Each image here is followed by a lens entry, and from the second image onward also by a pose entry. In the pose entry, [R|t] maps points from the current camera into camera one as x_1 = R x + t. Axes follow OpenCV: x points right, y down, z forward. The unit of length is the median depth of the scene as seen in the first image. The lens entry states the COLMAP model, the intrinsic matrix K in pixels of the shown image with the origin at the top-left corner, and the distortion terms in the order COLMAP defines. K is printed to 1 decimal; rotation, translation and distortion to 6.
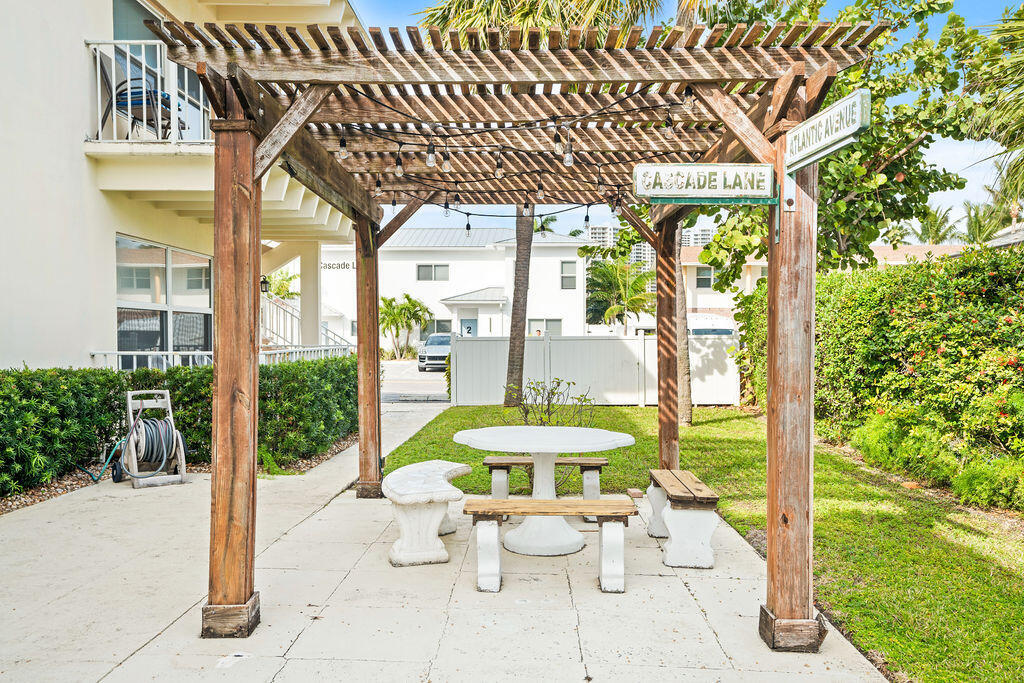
lens RADIAL K [[809.4, 0, 512.0], [0, 809.4, 341.5], [0, 0, 1]] dist [0.026946, 0.001013]
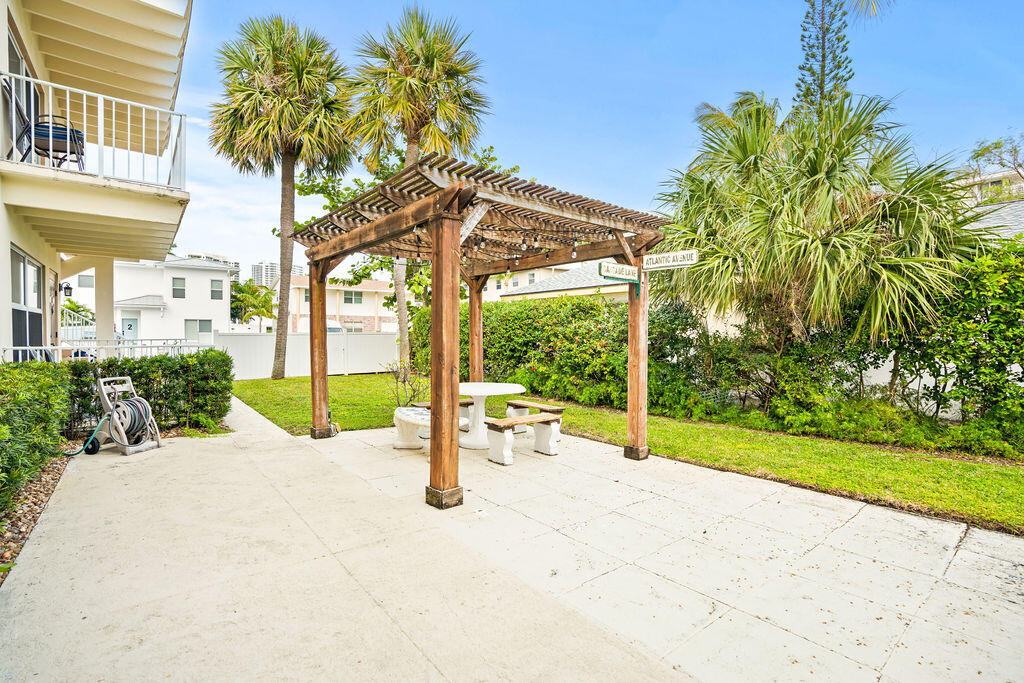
lens RADIAL K [[488.9, 0, 516.4], [0, 488.9, 338.9], [0, 0, 1]] dist [-0.077886, 0.029875]
pose [[0.752742, -0.005028, 0.658296, -0.462627], [-0.000149, 0.999969, 0.007809, -0.004451], [-0.658316, -0.005977, 0.752718, 0.058402]]
